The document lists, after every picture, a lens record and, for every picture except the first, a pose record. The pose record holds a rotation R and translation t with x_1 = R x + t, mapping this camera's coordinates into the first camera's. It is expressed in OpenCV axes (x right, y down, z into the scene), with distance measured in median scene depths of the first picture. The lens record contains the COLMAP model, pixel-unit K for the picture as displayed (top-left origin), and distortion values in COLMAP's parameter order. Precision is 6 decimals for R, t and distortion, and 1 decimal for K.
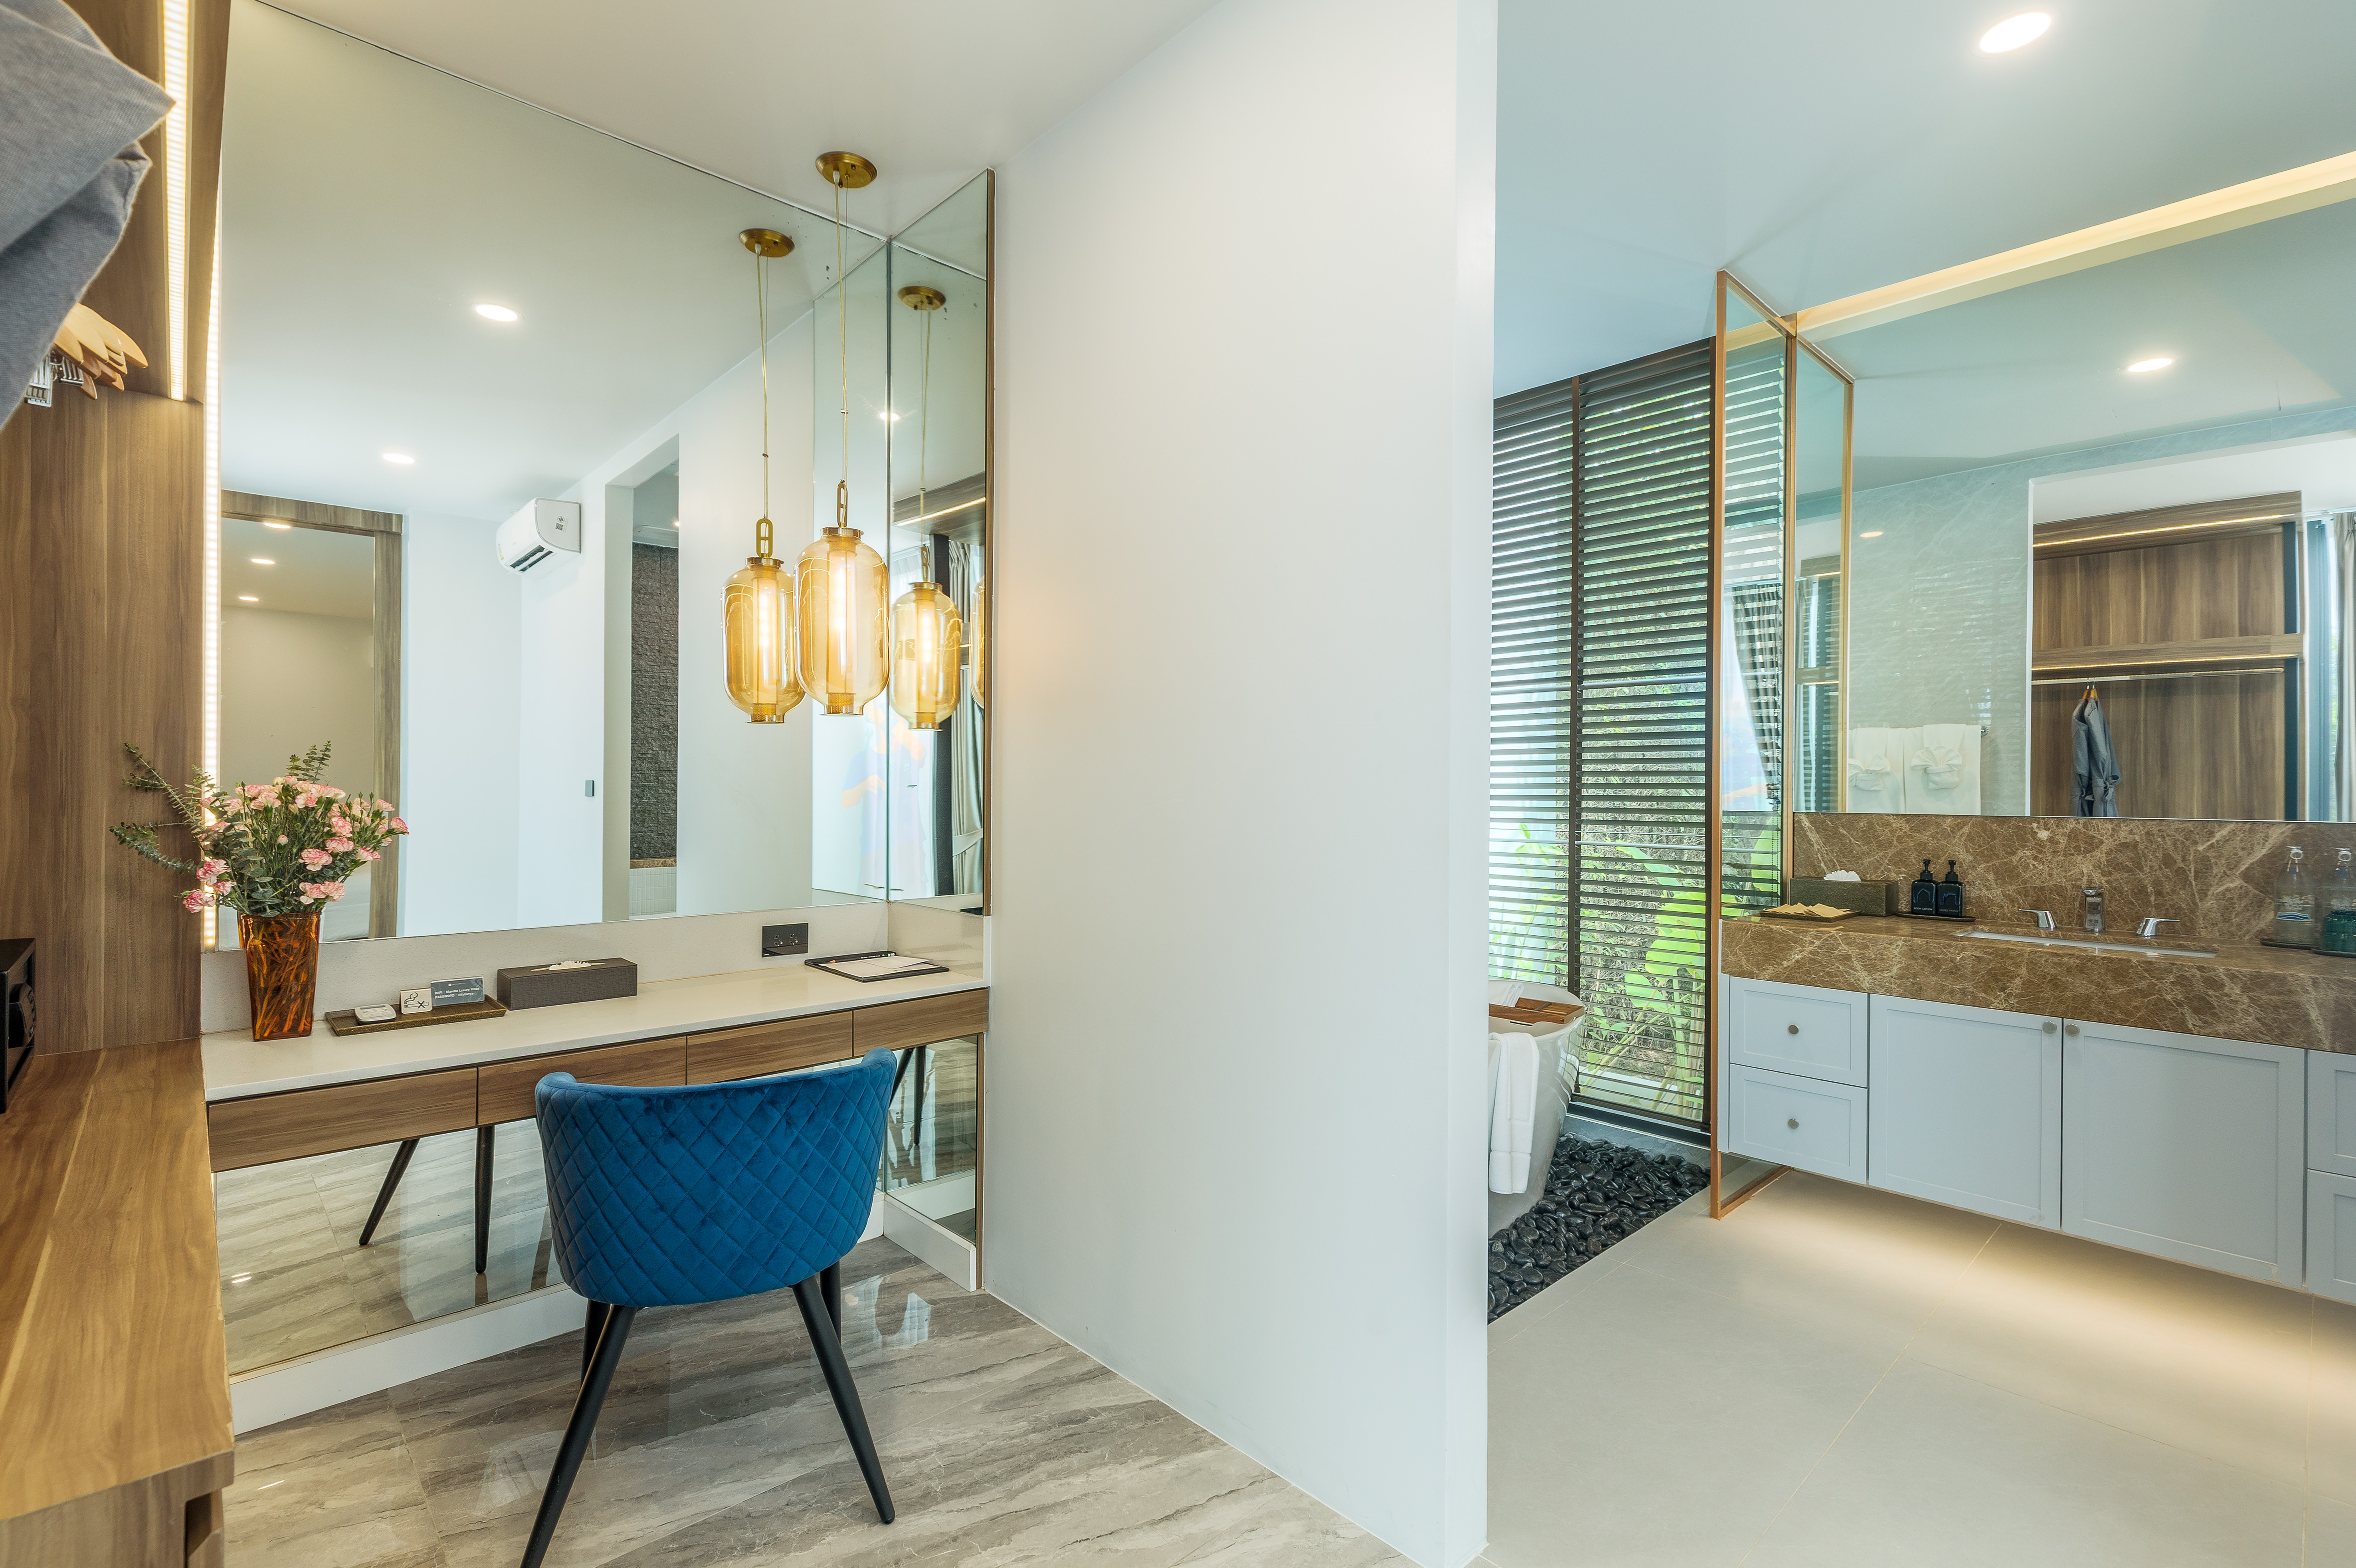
lens RADIAL K [[1077.4, 0, 1186.5], [0, 1077.4, 783.0], [0, 0, 1]] dist [0.003133, 0.000082]
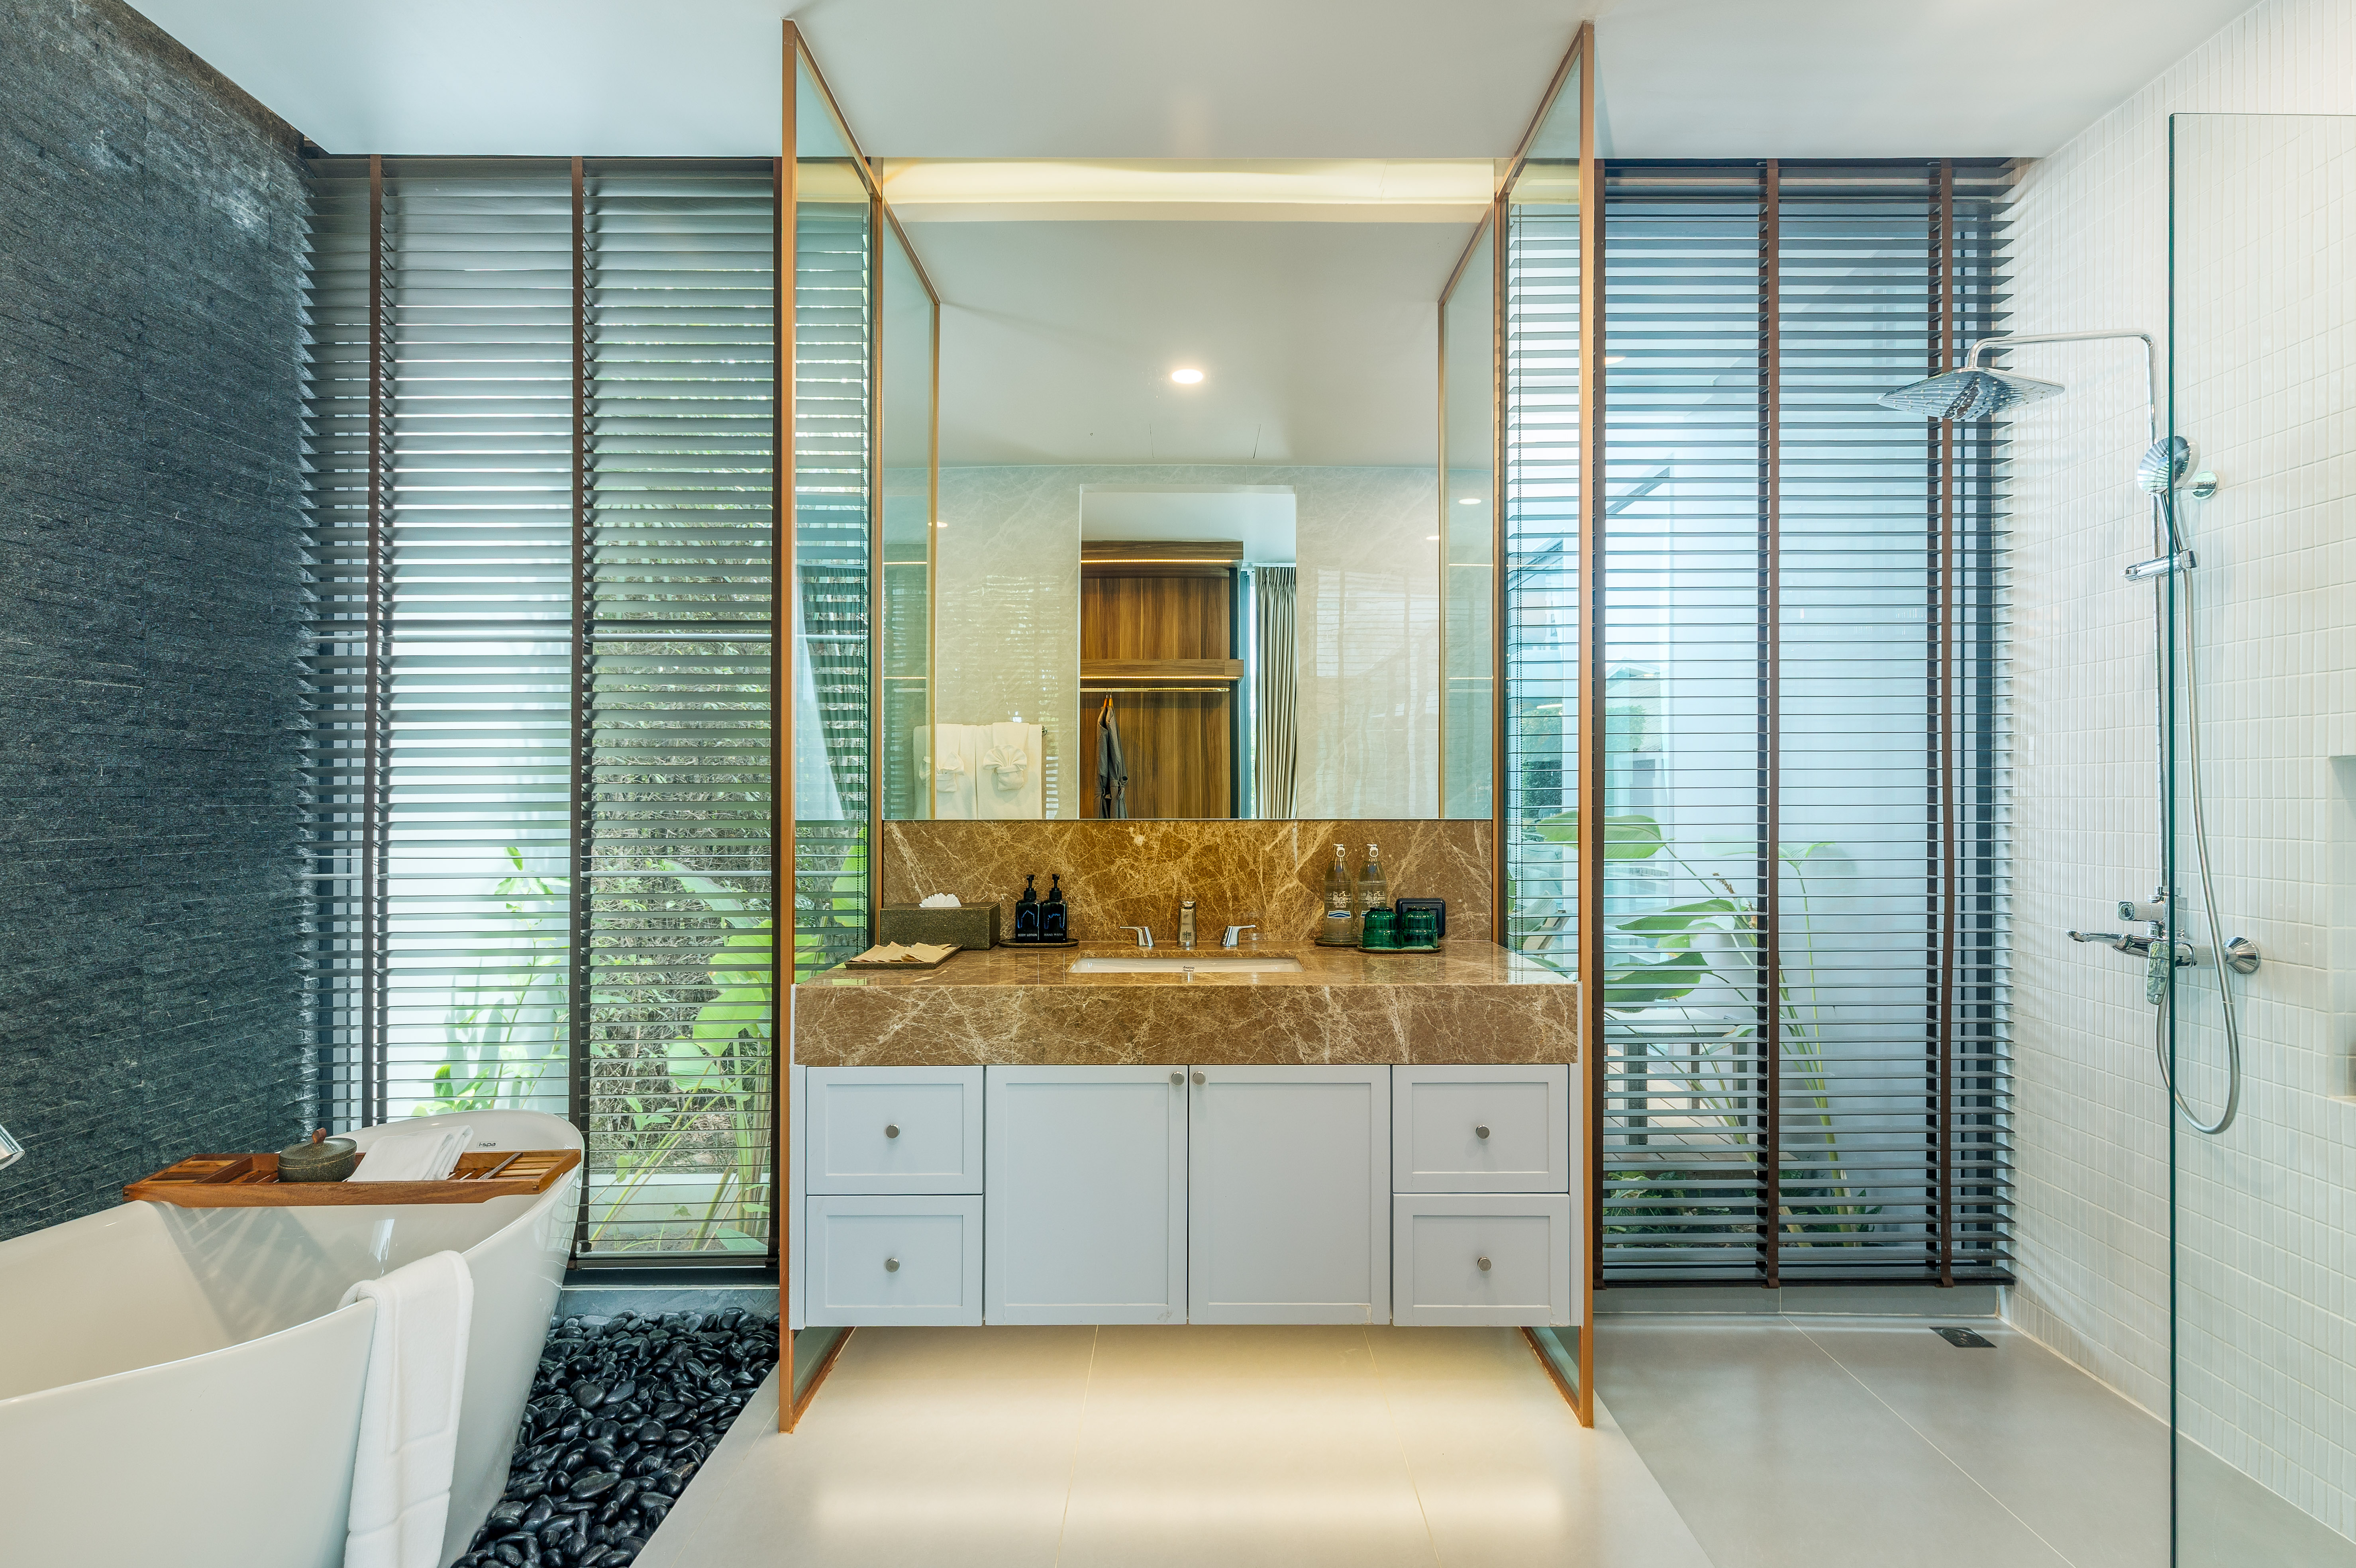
lens RADIAL K [[1077.5, 0, 1186.5], [0, 1077.5, 783.0], [0, 0, 1]] dist [0.003133, 0.000082]
pose [[0.686280, -0.001427, 0.727336, 0.166933], [0.003407, 0.999993, -0.001253, 0.002504], [-0.727329, 0.003338, 0.686280, 0.343504]]
